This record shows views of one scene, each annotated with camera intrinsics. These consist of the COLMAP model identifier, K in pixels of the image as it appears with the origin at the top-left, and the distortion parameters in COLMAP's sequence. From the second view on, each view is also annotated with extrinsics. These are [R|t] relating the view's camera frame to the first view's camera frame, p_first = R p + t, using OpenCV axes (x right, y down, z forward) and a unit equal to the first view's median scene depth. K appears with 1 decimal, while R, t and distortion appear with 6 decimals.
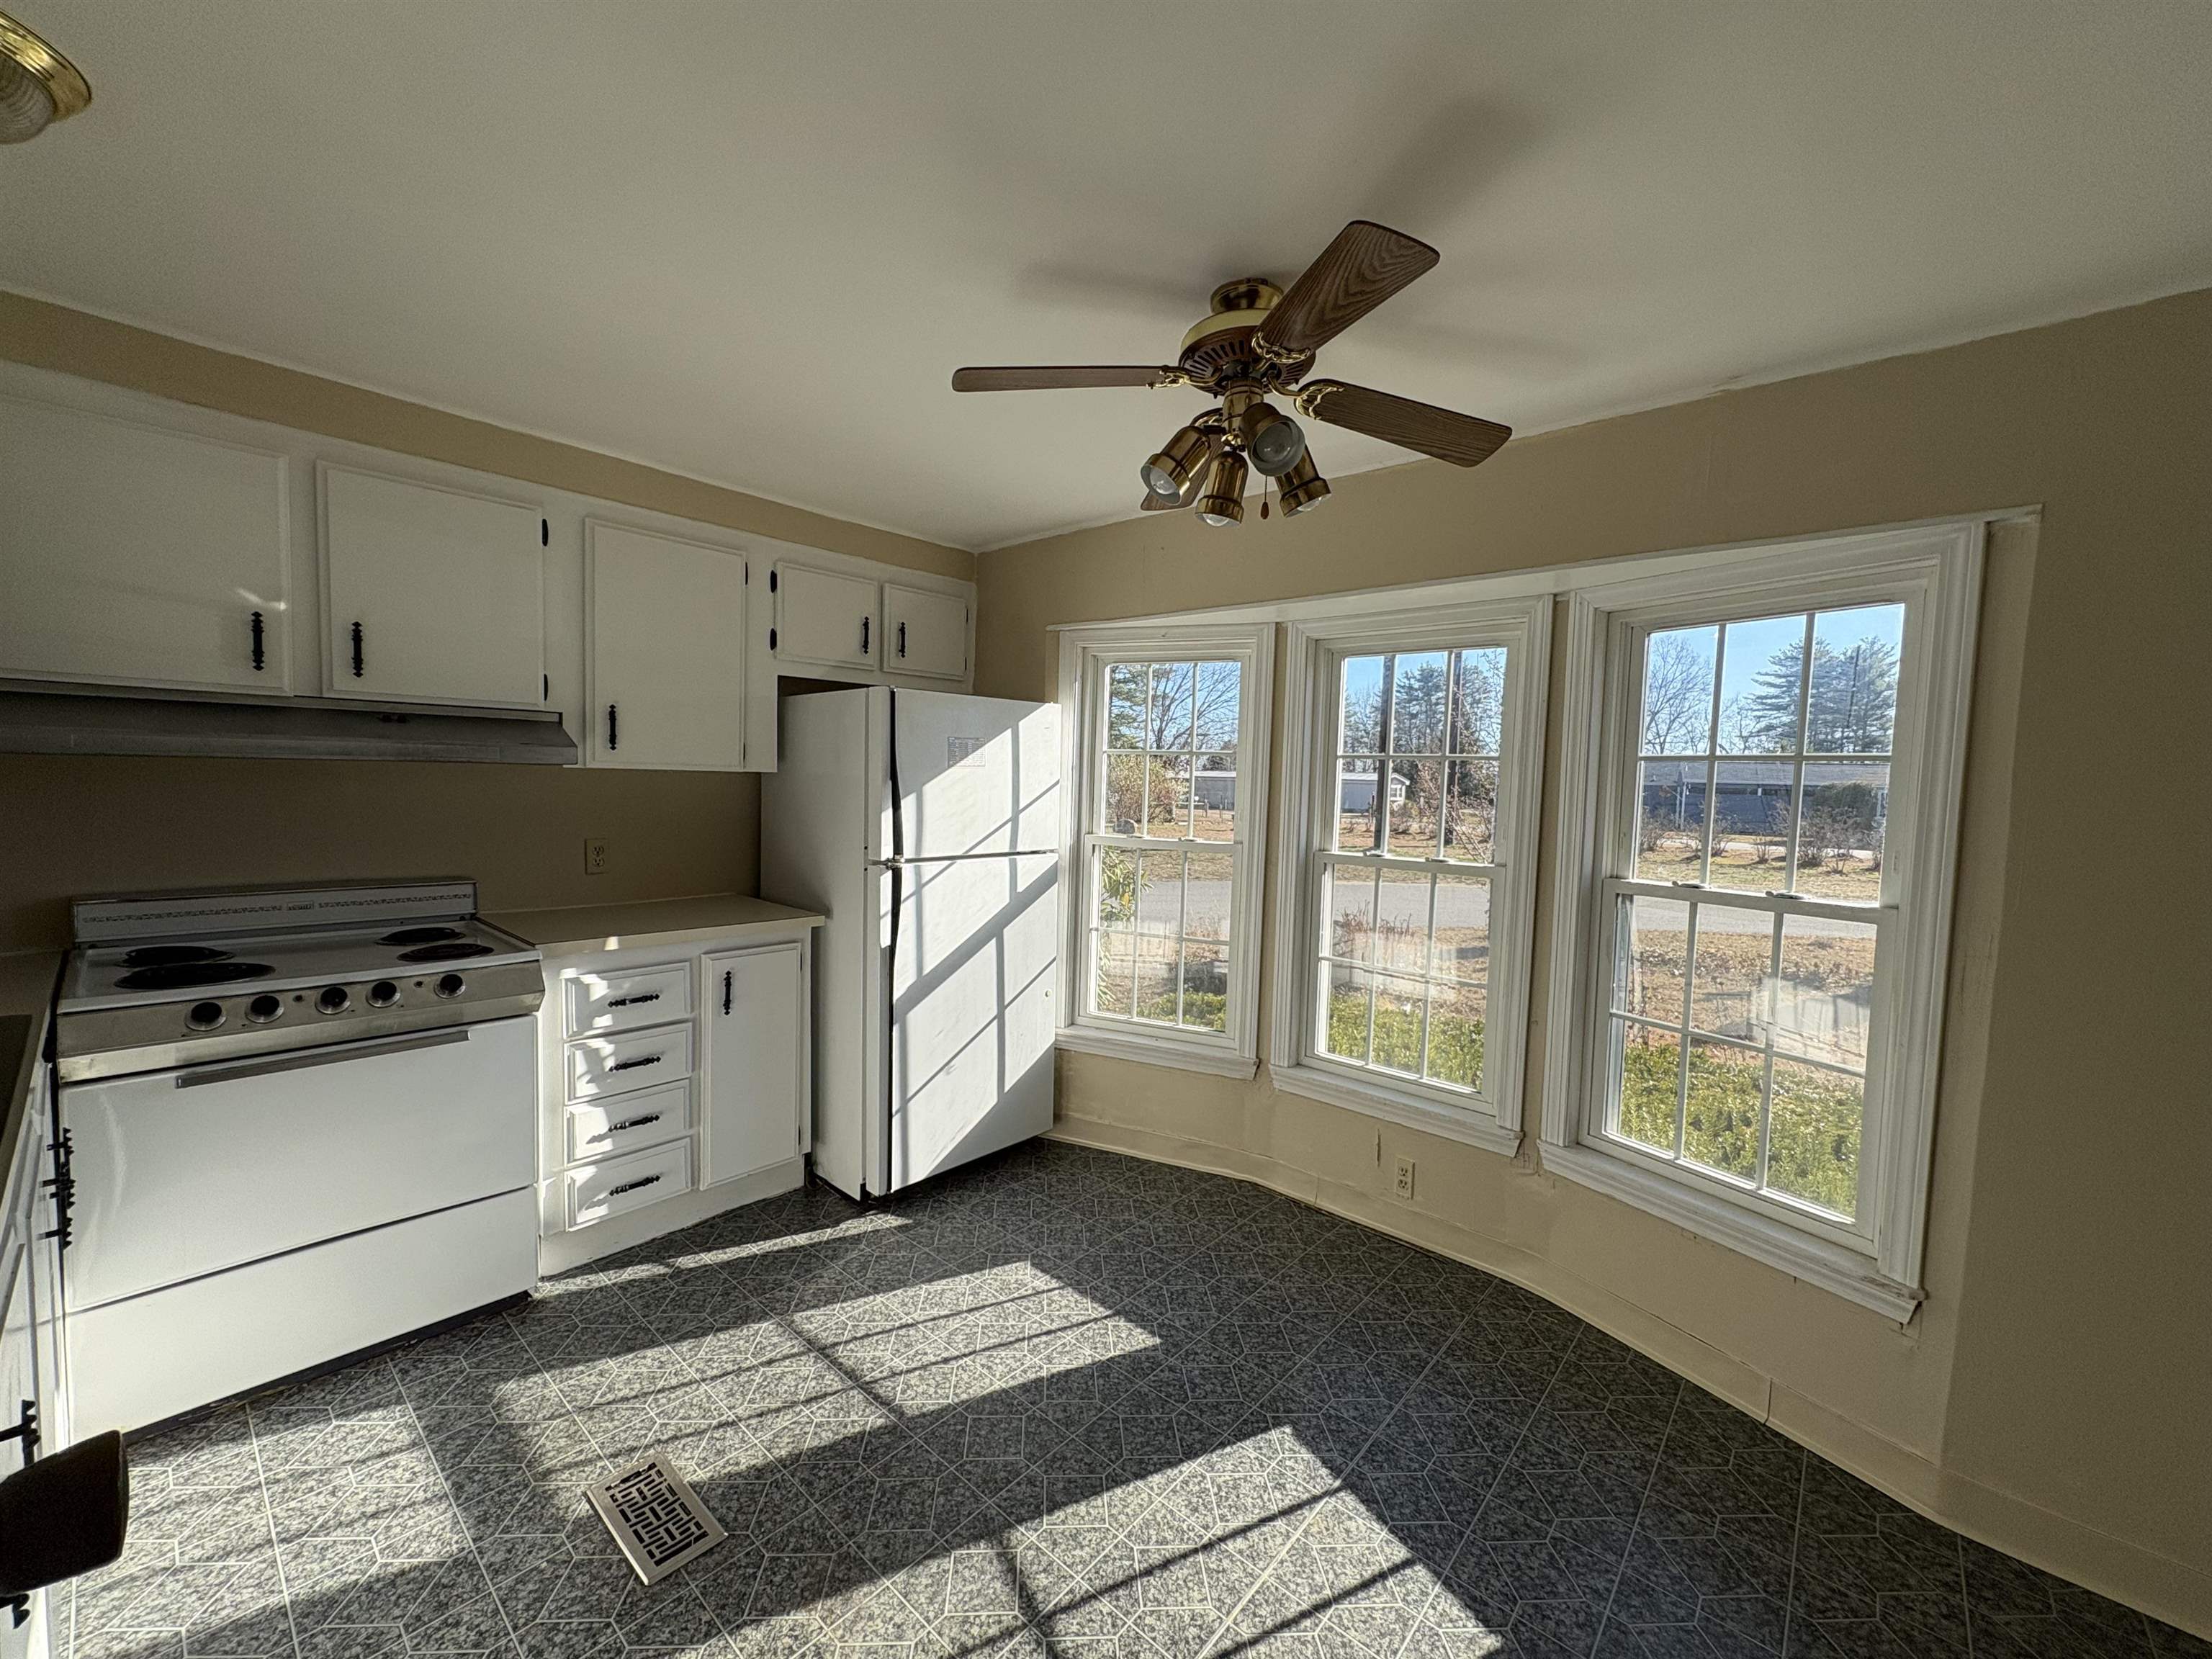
lens RADIAL K [[871.6, 0, 1103.7], [0, 871.6, 826.9], [0, 0, 1]] dist [-0.001247, 0.000096]
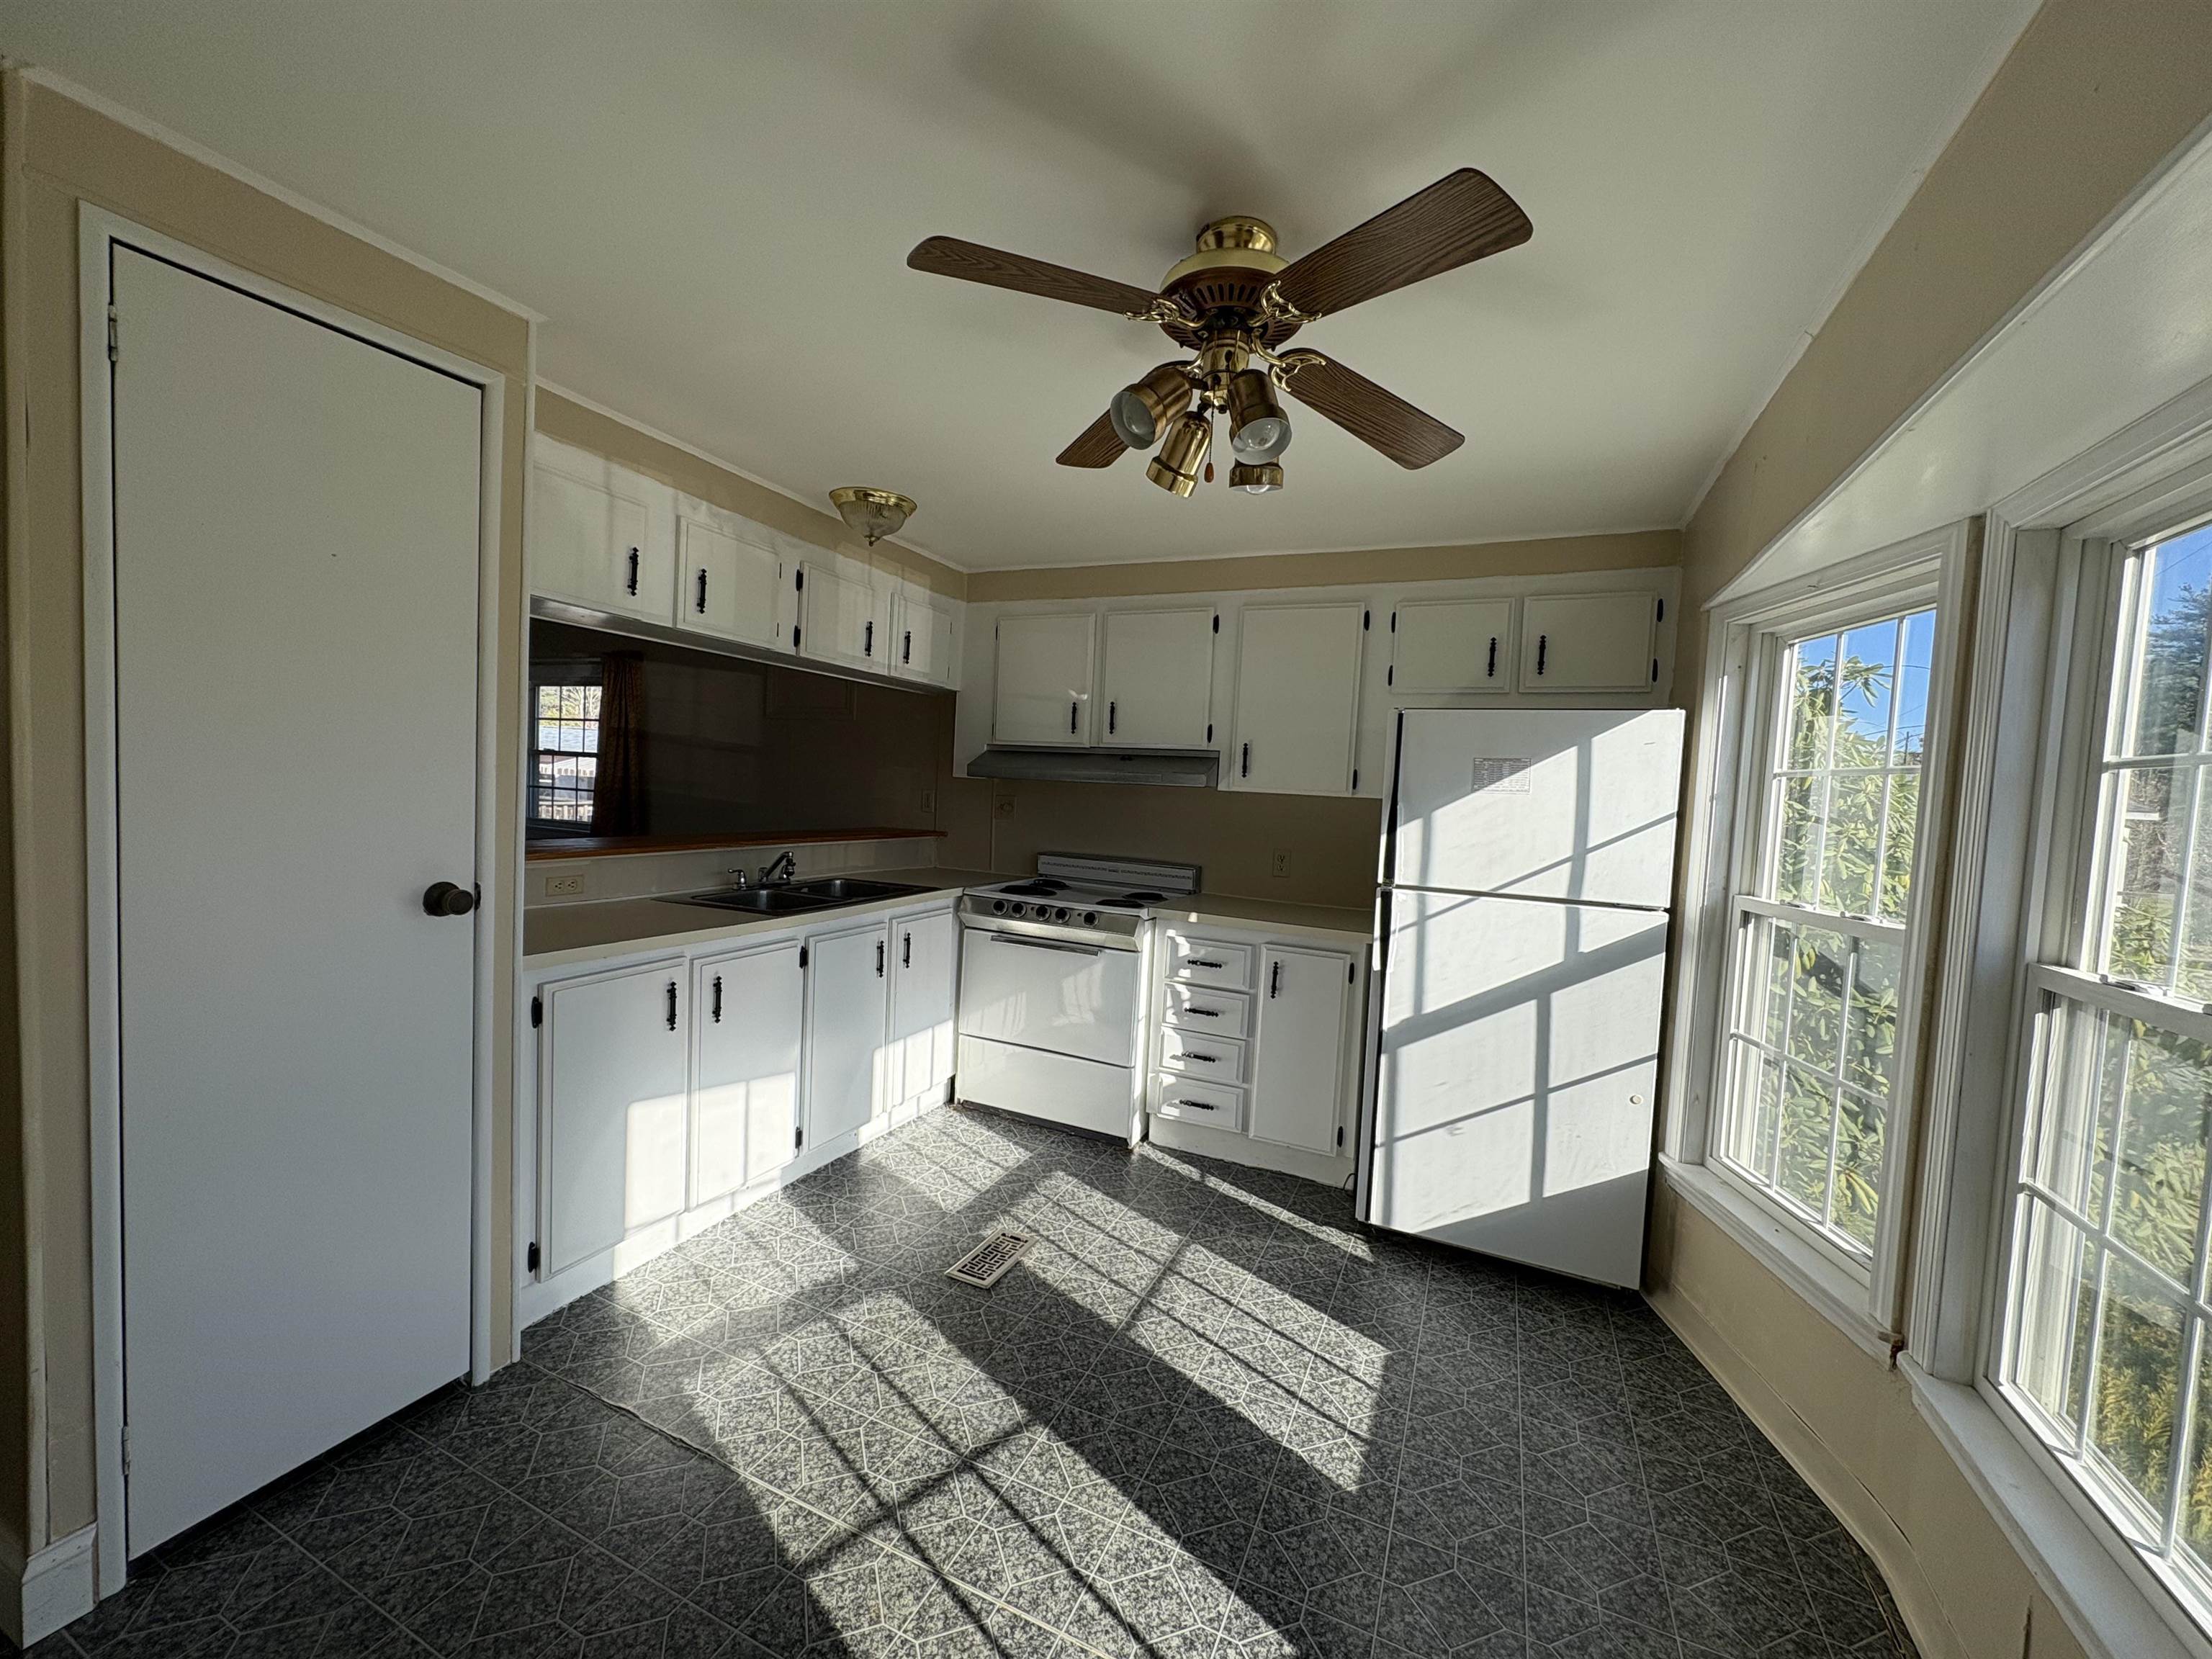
lens RADIAL K [[871.6, 0, 1108.7], [0, 871.6, 827.2], [0, 0, 1]] dist [-0.001247, 0.000096]
pose [[0.299161, 0.033422, -0.953617, 0.697434], [-0.098469, 0.995132, 0.003986, 0.001338], [0.949108, 0.092709, 0.300995, 0.459970]]
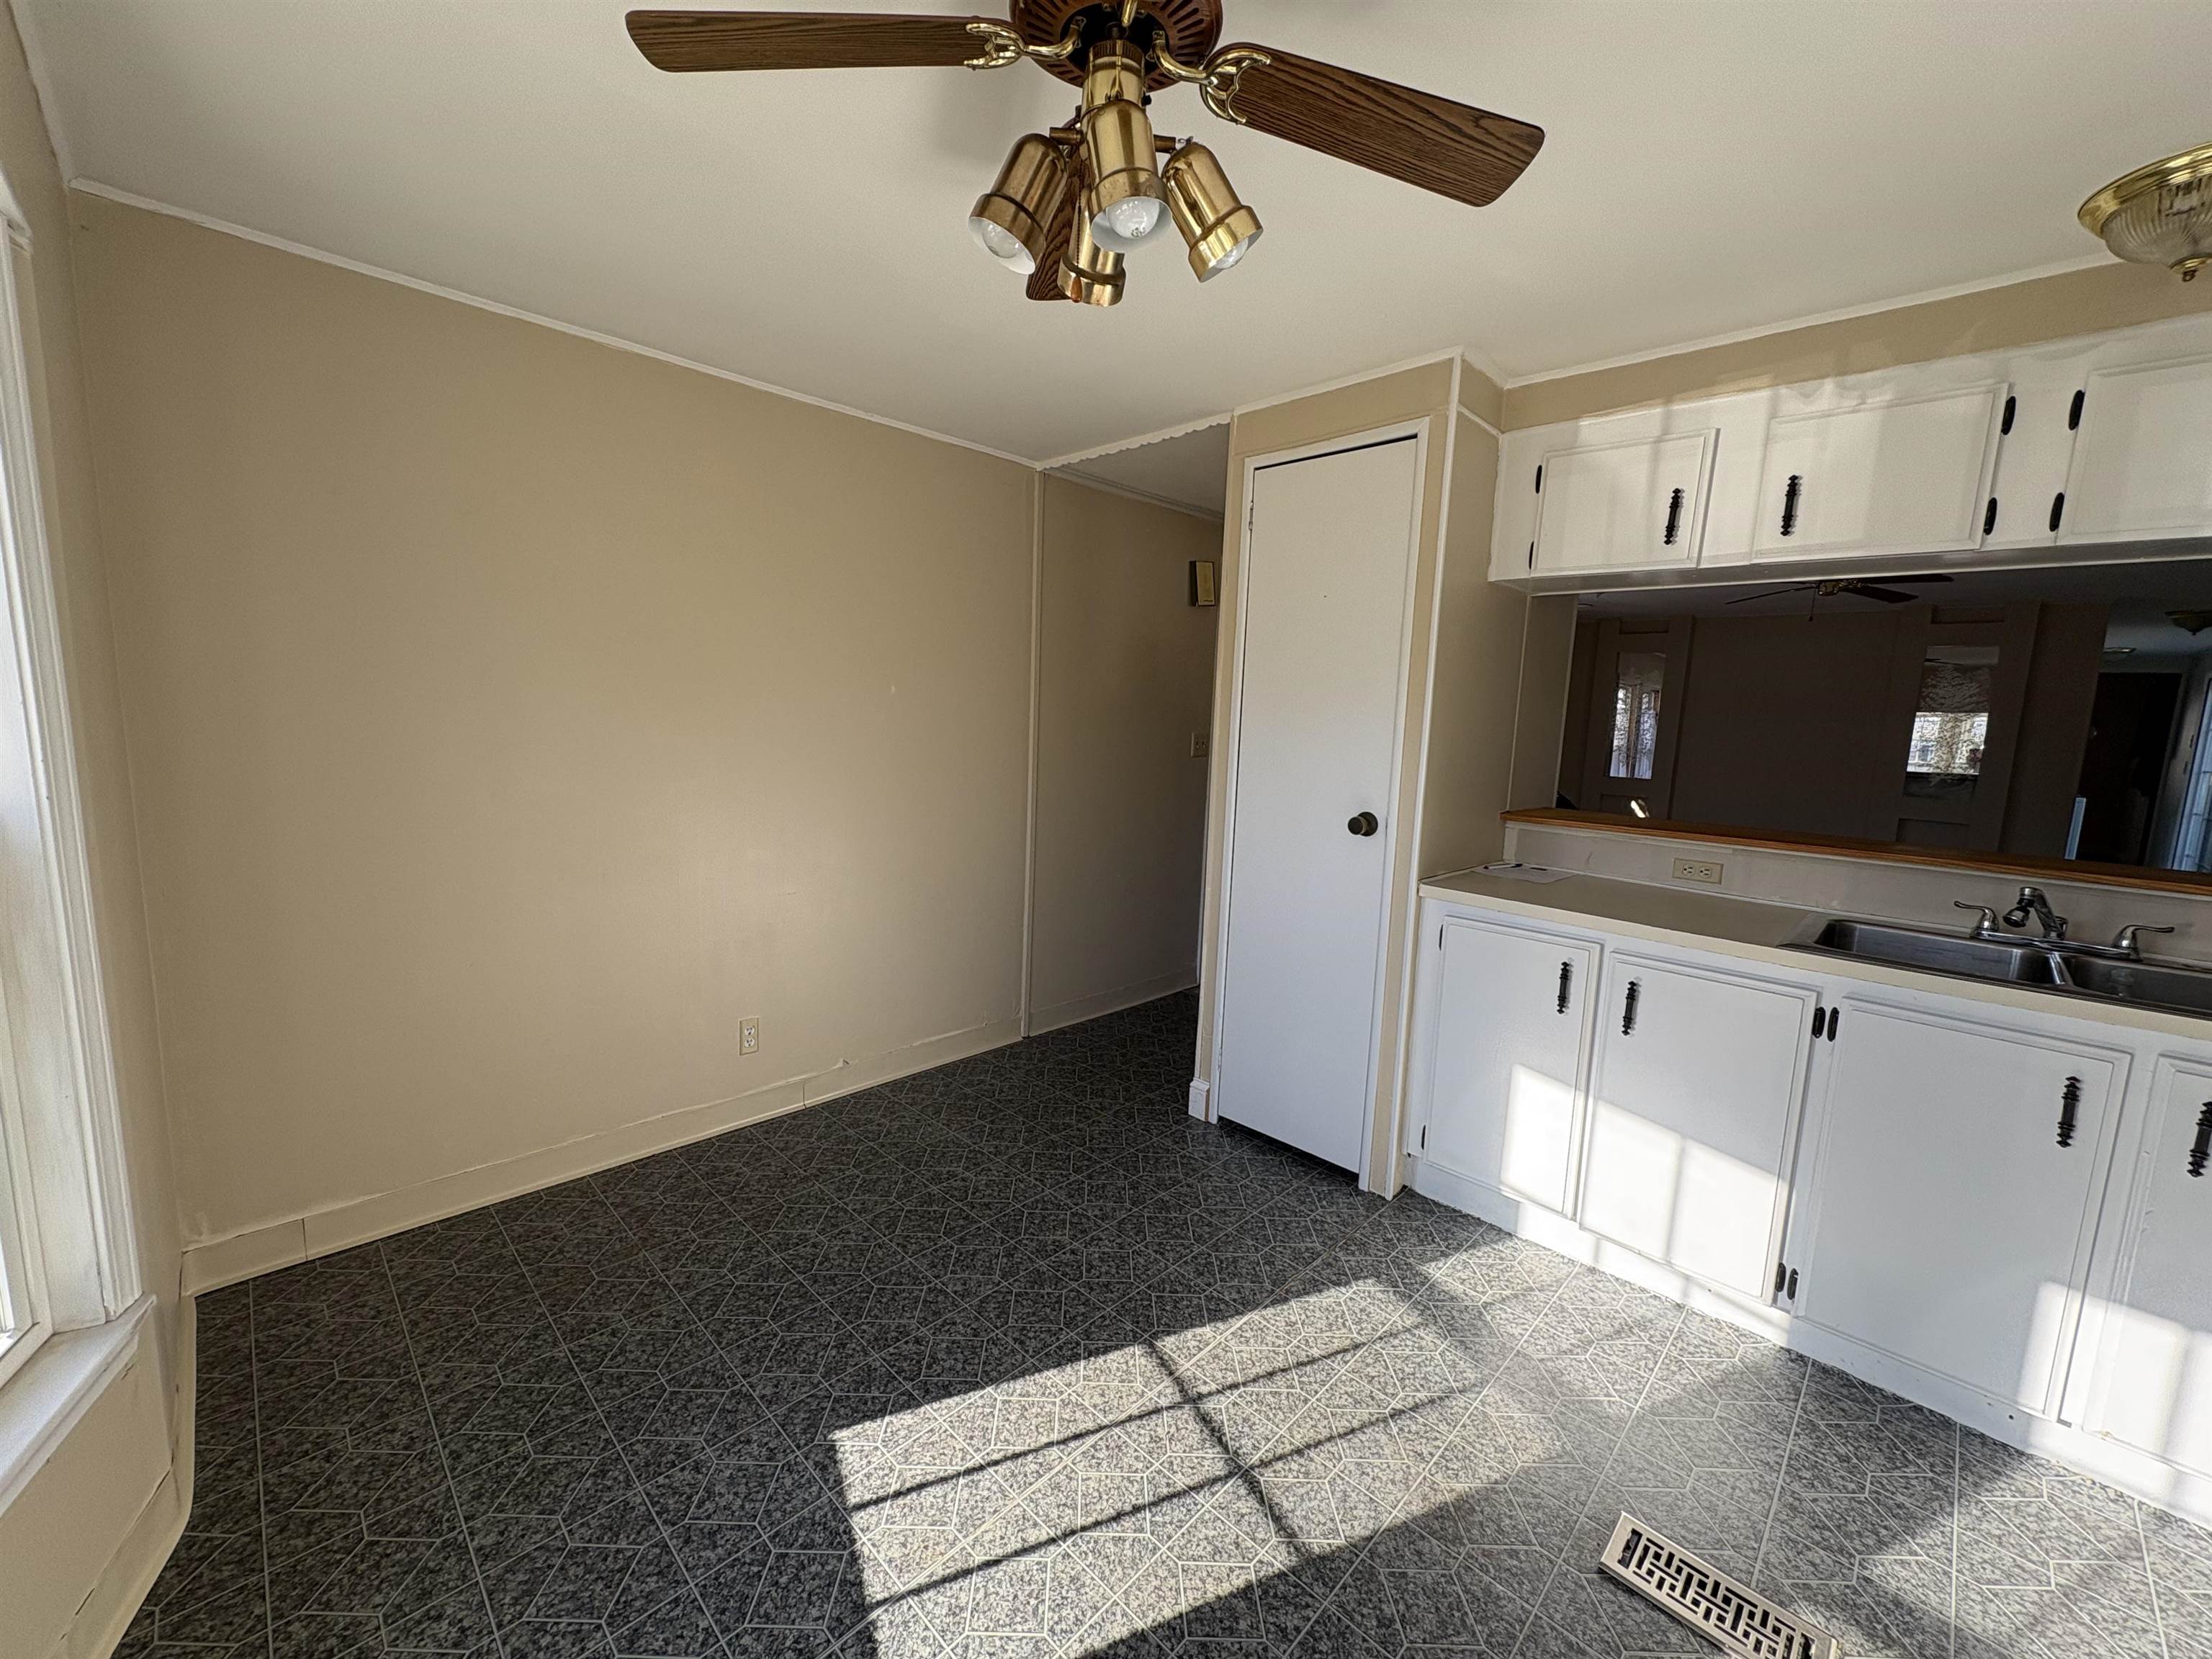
lens RADIAL K [[871.6, 0, 1104.1], [0, 871.6, 825.5], [0, 0, 1]] dist [-0.001247, 0.000096]
pose [[-0.995949, -0.077885, 0.044932, 0.068827], [-0.068121, 0.979743, 0.188318, -0.052496], [-0.058689, 0.184495, -0.981080, 1.209809]]
